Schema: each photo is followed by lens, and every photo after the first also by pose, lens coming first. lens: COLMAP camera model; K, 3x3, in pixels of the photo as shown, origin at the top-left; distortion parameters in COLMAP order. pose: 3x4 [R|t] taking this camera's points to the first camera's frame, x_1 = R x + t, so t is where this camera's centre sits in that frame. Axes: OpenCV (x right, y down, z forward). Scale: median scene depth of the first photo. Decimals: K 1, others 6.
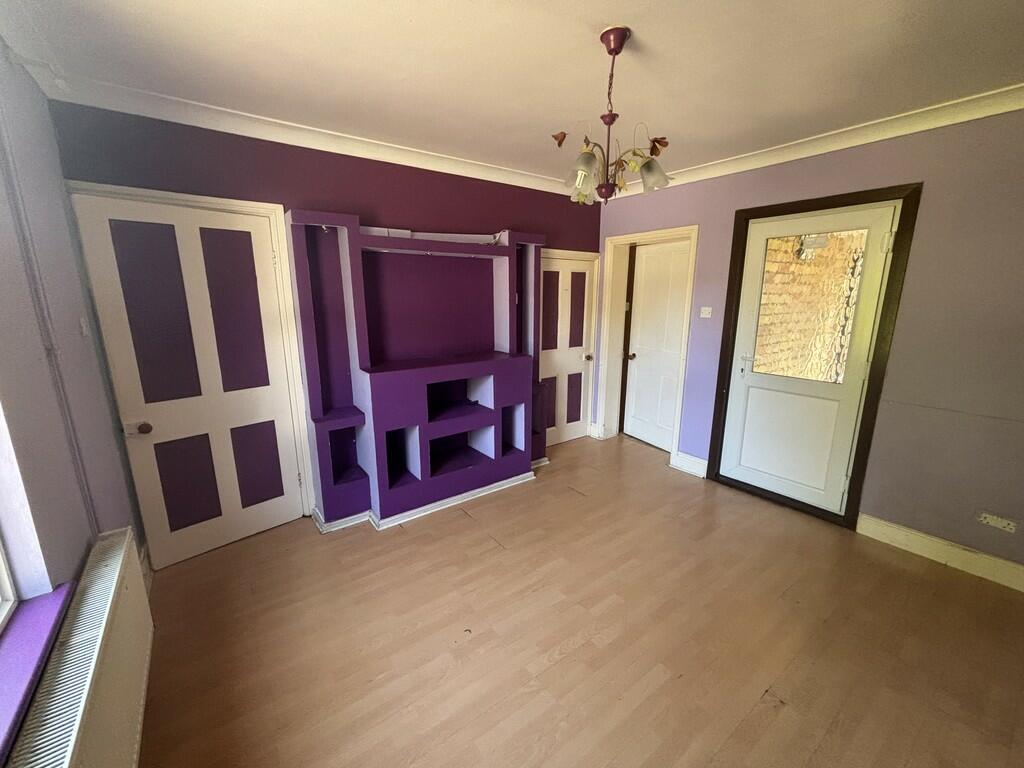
lens RADIAL K [[415.5, 0, 512.8], [0, 415.5, 379.7], [0, 0, 1]] dist [-0.001300, -0.000220]
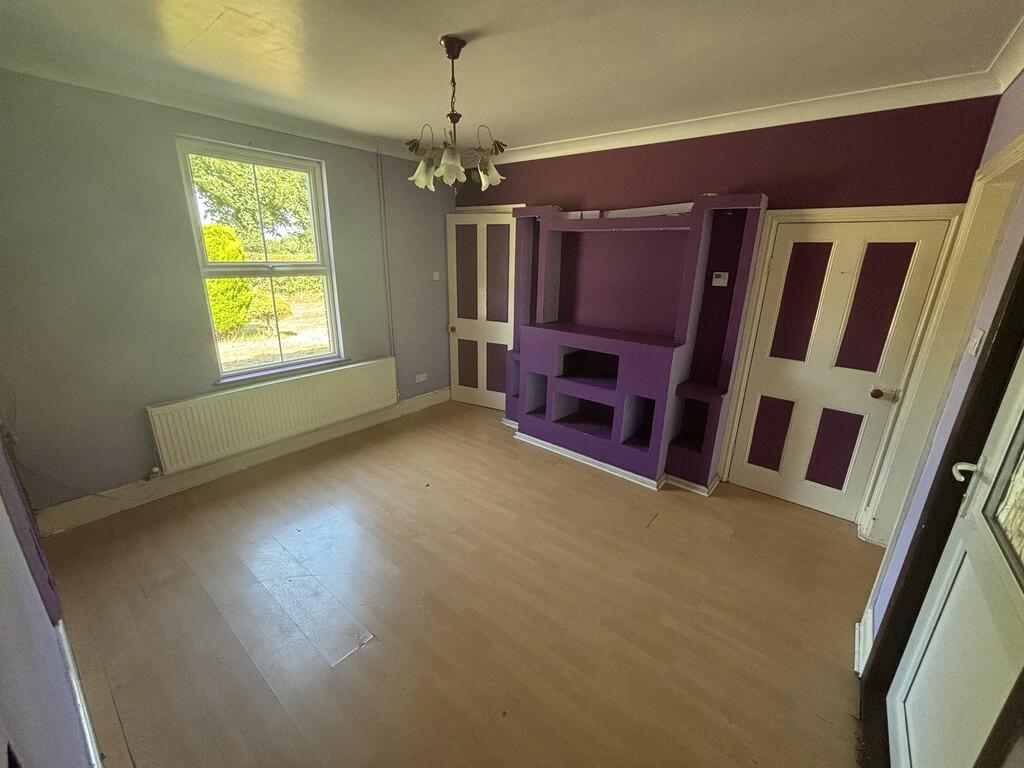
lens RADIAL K [[416.3, 0, 510.5], [0, 416.3, 382.1], [0, 0, 1]] dist [0.018214, -0.000238]
pose [[0.248265, 0.290755, -0.924027, 0.870057], [-0.223621, 0.945329, 0.237376, -0.138396], [0.942527, 0.147700, 0.299711, 0.509097]]
